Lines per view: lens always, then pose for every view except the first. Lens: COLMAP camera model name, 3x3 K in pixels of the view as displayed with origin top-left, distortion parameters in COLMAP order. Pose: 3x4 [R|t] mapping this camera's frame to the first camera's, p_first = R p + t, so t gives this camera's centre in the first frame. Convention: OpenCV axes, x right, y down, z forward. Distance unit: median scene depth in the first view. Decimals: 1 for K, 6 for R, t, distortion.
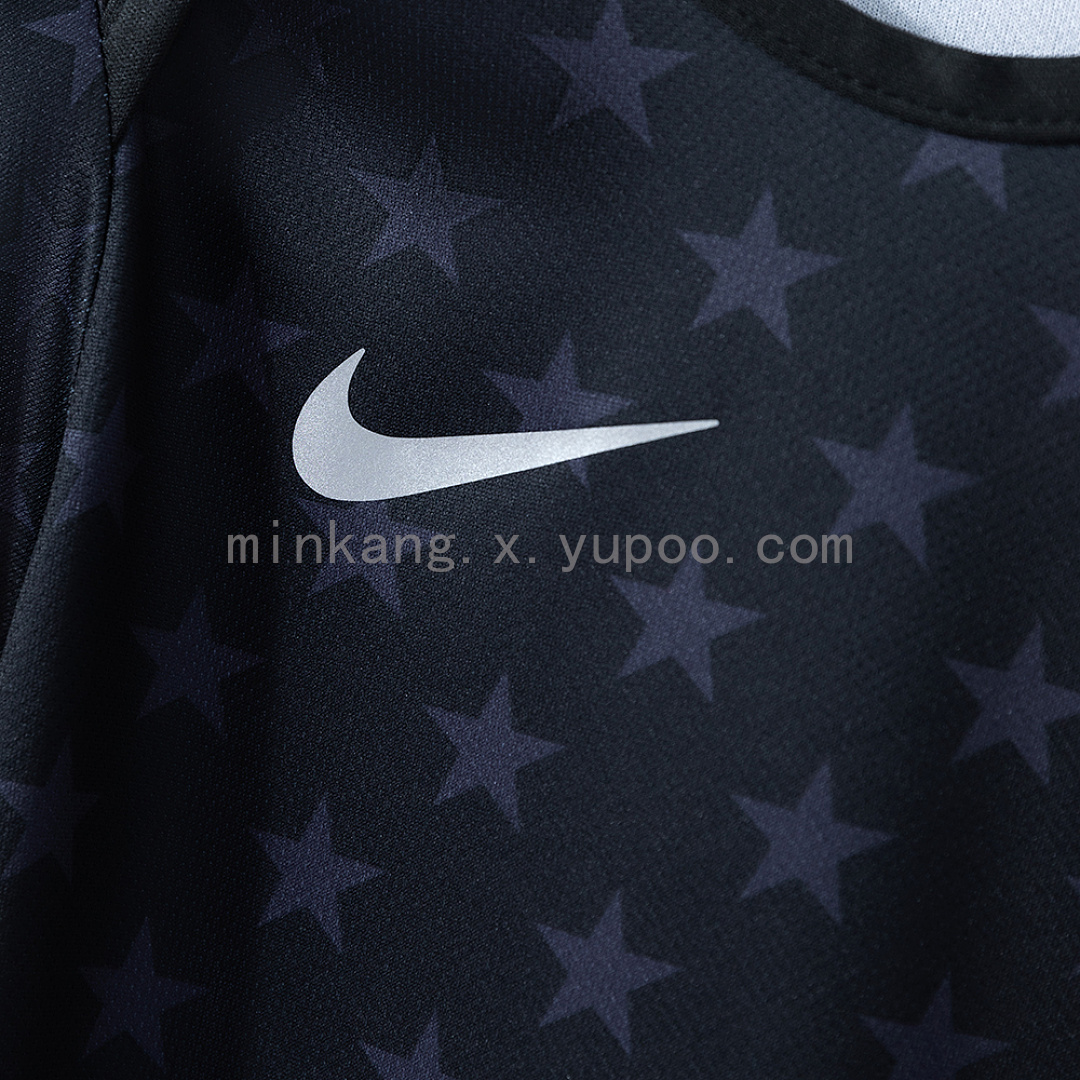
lens RADIAL K [[3128.8, 0, 539.5], [0, 3128.8, 493.3], [0, 0, 1]] dist [0.006800, -0.549646]
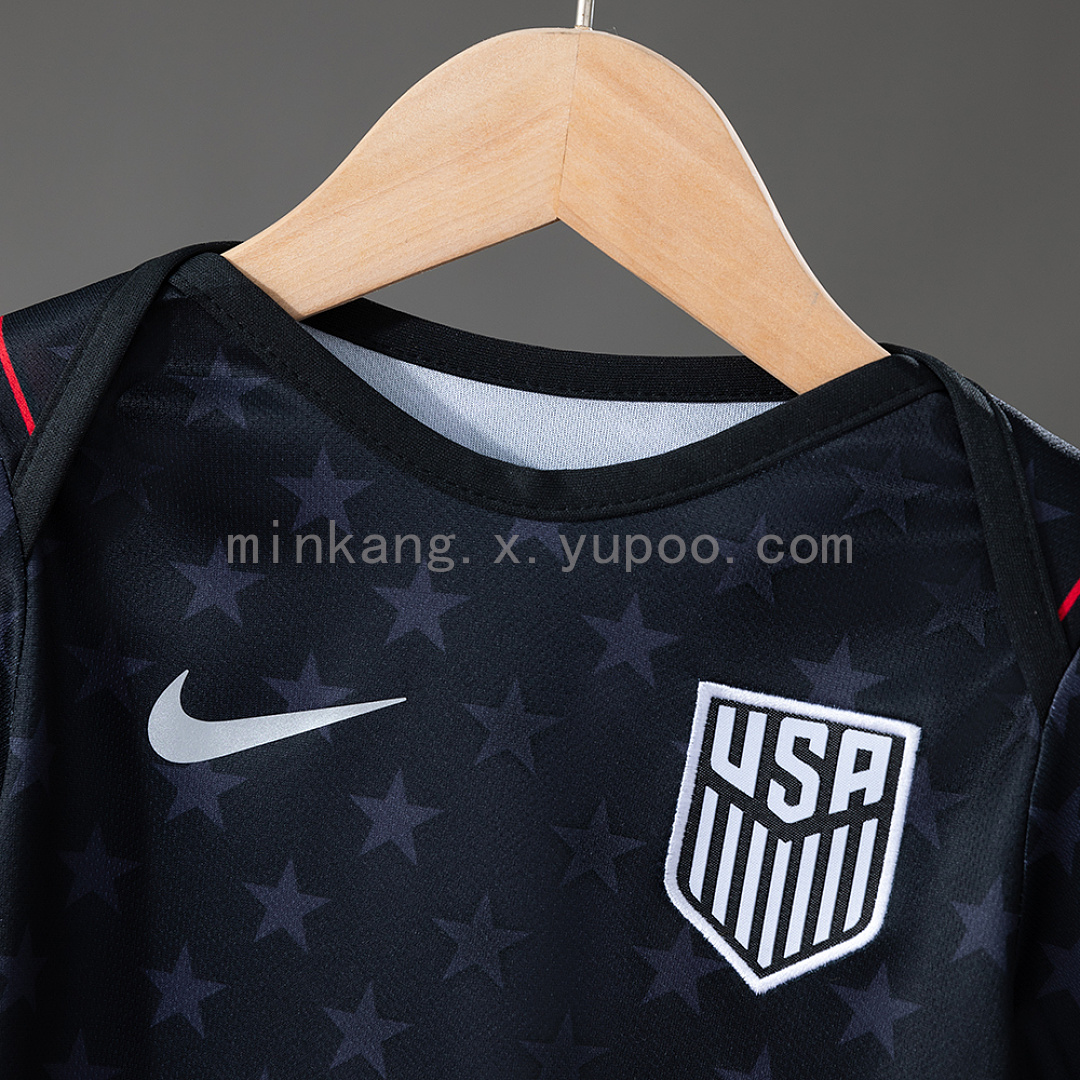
lens RADIAL K [[2609.2, 0, 664.6], [0, 2609.2, 539.0], [0, 0, 1]] dist [-0.041896, -0.053639]
pose [[0.984510, -0.081291, 0.155344, -0.016770], [0.087138, 0.995708, -0.031199, -0.051420], [-0.152141, 0.044253, 0.987368, -0.405499]]
